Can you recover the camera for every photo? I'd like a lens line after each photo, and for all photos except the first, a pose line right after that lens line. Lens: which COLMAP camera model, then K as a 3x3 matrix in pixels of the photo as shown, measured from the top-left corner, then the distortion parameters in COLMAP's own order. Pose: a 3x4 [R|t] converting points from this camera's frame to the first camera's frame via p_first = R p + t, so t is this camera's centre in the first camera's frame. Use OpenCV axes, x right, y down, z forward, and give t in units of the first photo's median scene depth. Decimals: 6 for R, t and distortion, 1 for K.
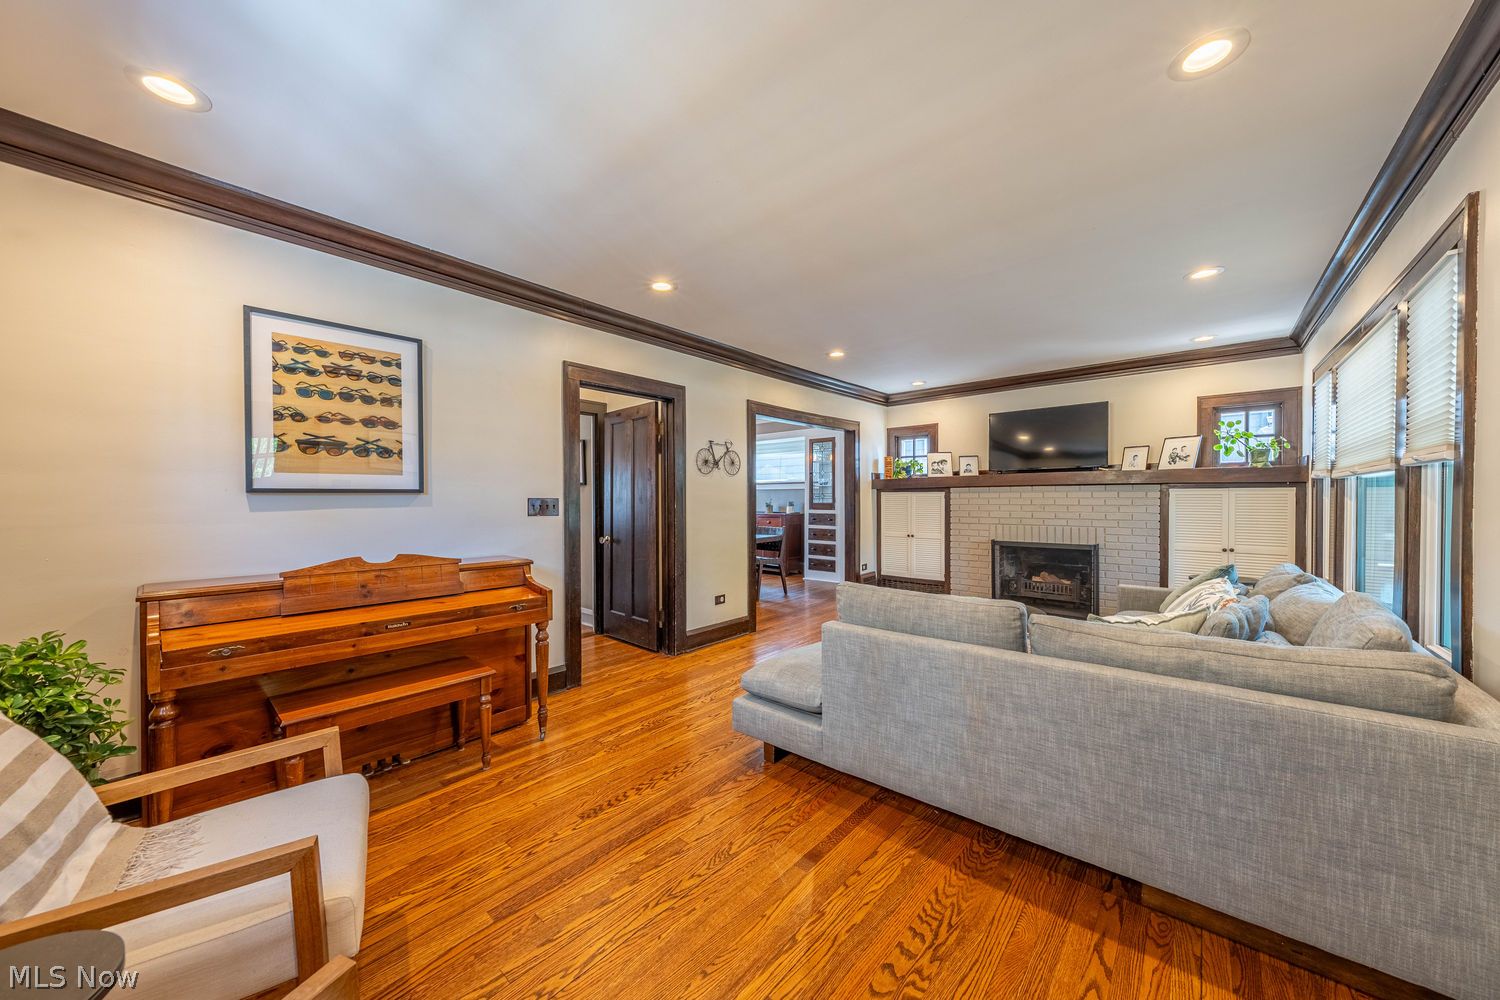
lens RADIAL K [[517.5, 0, 752.4], [0, 517.5, 501.9], [0, 0, 1]] dist [-0.001409, 0.000124]
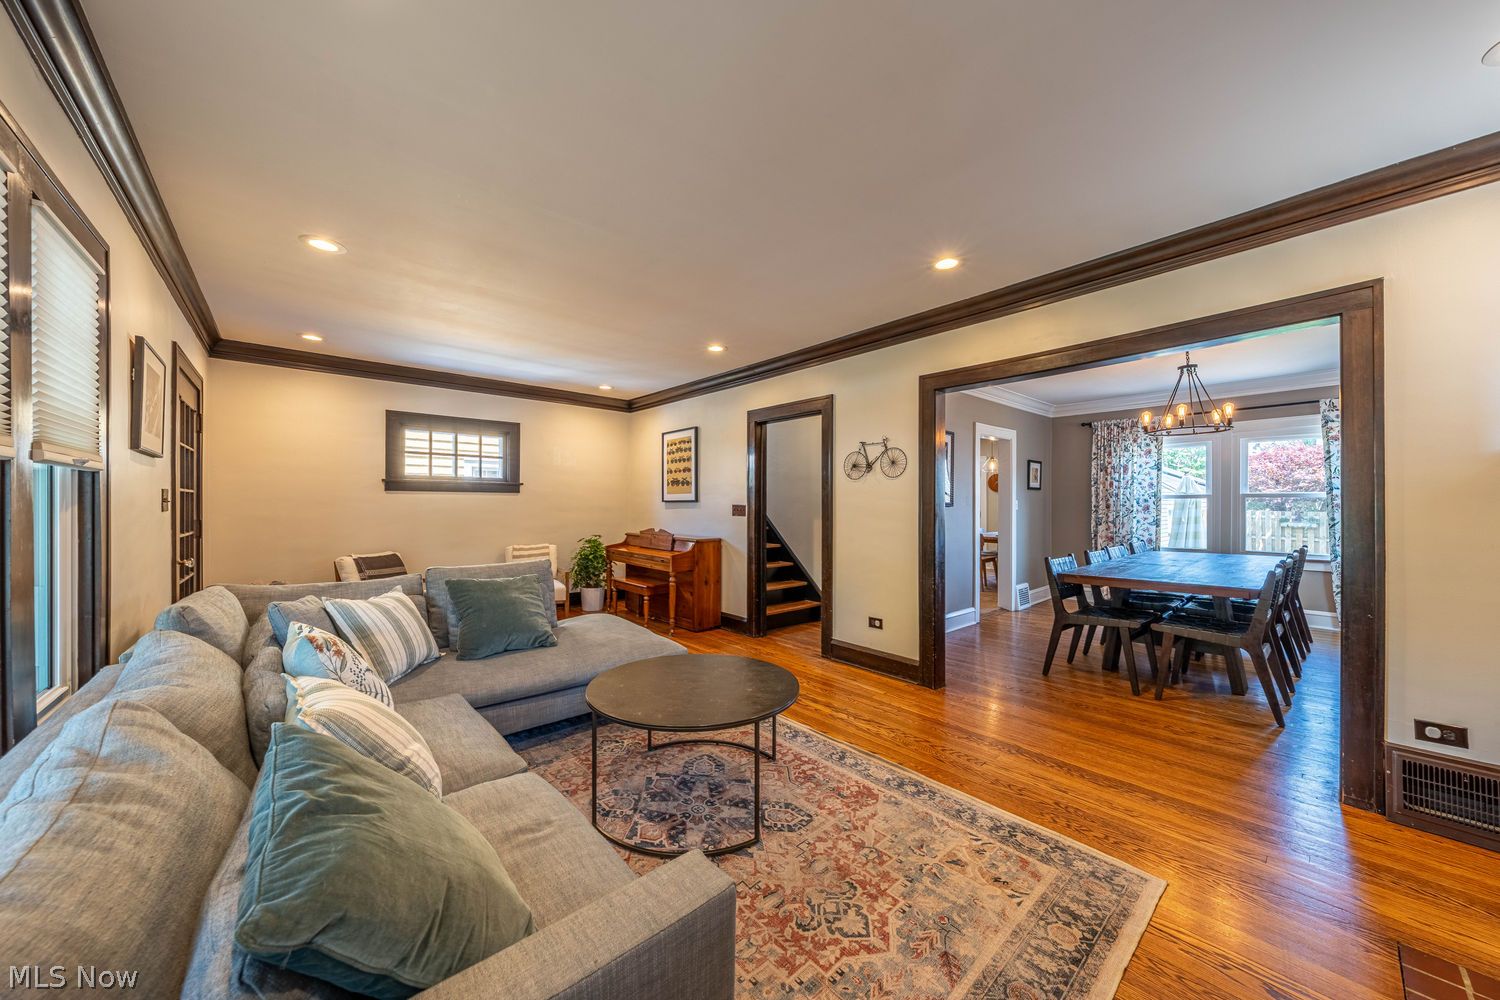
lens RADIAL K [[517.5, 0, 752.4], [0, 517.5, 501.9], [0, 0, 1]] dist [-0.001409, 0.000124]
pose [[-0.123355, -0.003354, -0.992357, 1.396209], [-0.010120, 0.999947, -0.002121, -0.015893], [0.992311, 0.009781, -0.123382, 1.532130]]
